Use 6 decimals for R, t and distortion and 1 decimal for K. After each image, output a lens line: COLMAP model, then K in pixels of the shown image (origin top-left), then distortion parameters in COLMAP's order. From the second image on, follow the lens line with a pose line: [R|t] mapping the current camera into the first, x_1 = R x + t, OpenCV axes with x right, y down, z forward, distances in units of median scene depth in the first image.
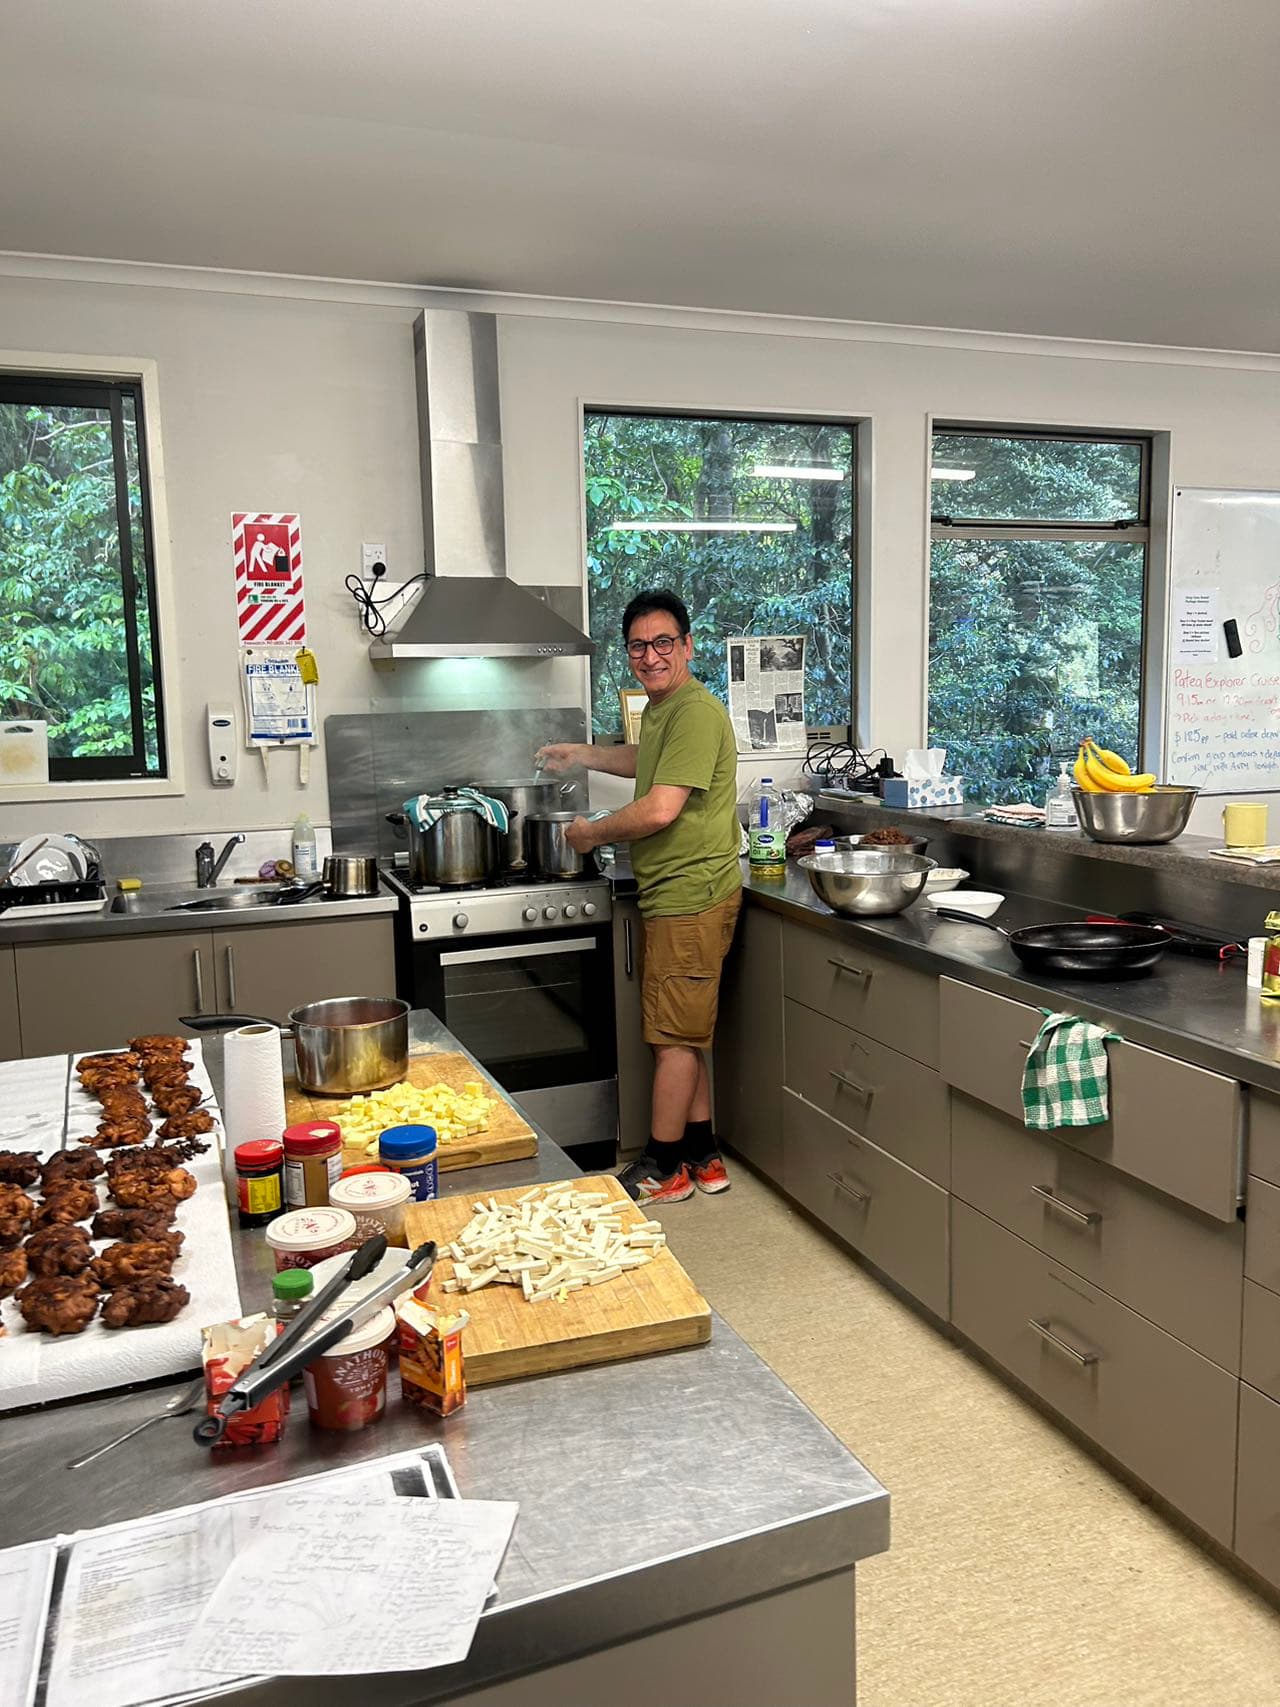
lens RADIAL K [[1256.0, 0, 640.0], [0, 1256.0, 853.5], [0, 0, 1]] dist [0.035144, -0.055019]
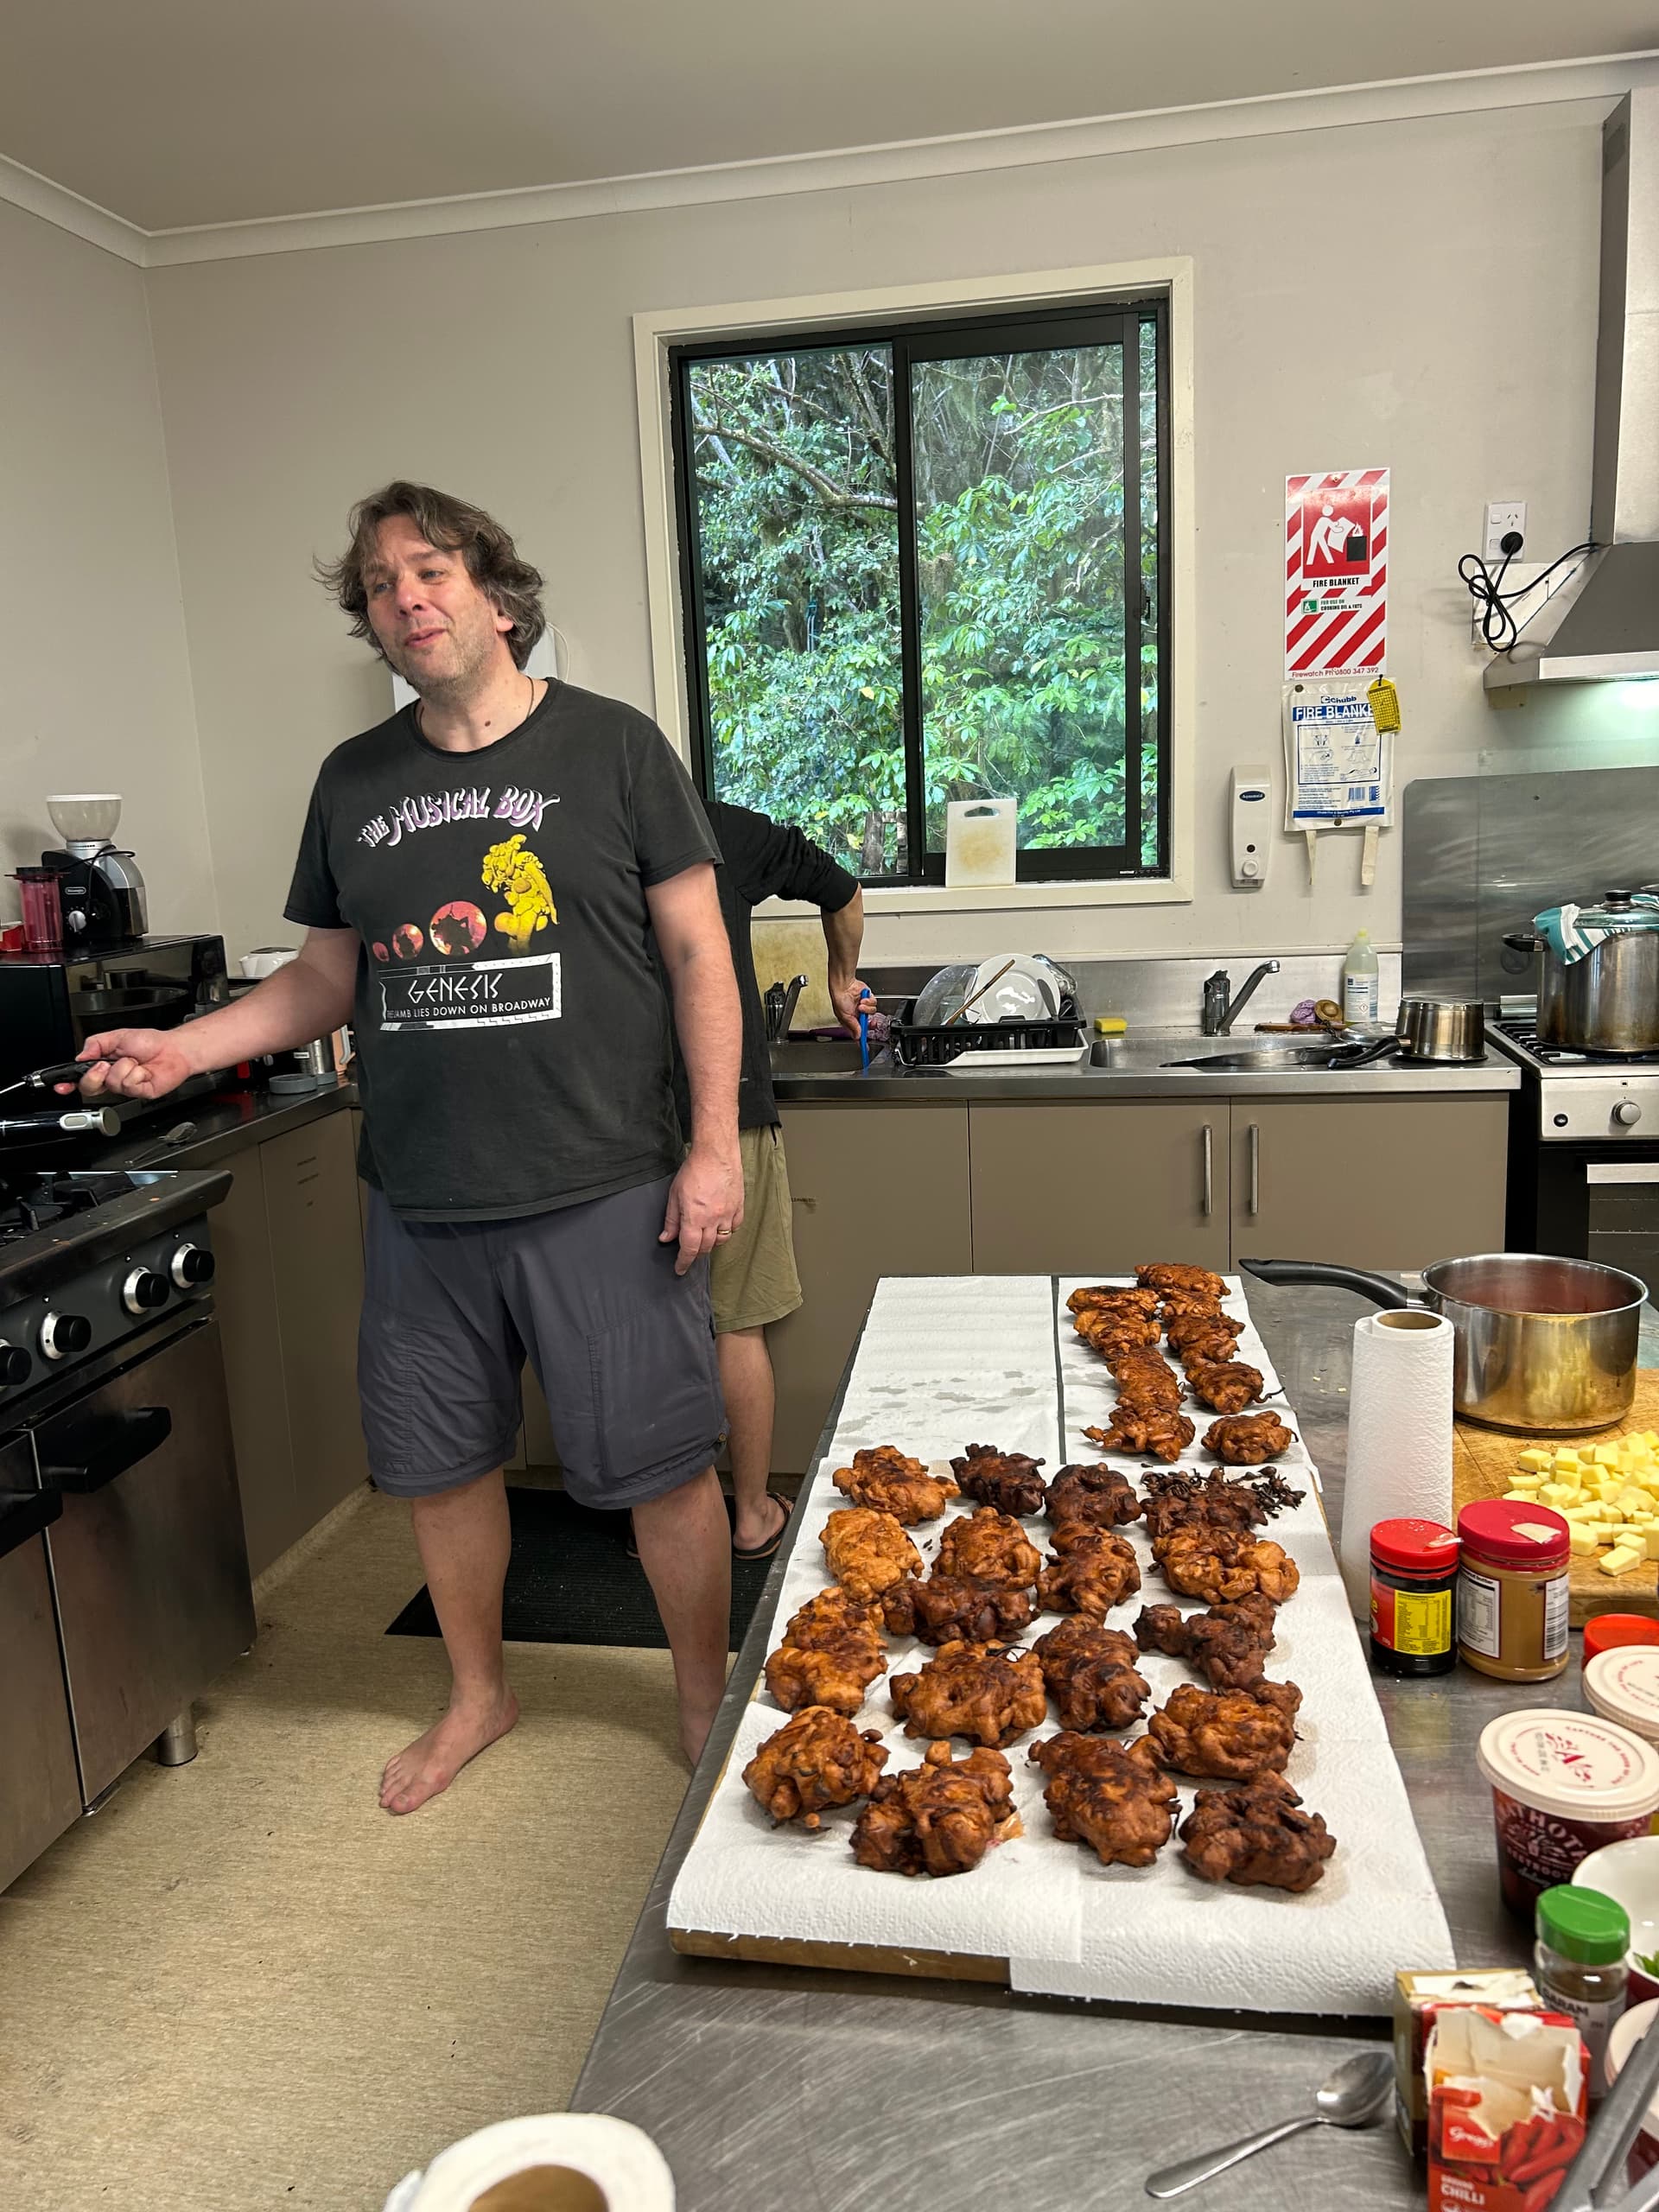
lens RADIAL K [[1627.6, 0, 829.5], [0, 1627.6, 1106.0], [0, 0, 1]] dist [0.035144, -0.055019]
pose [[0.864918, 0.073431, -0.496513, -0.082345], [-0.035871, 0.995754, 0.084779, -0.003196], [0.500630, -0.055517, 0.863879, 0.117852]]
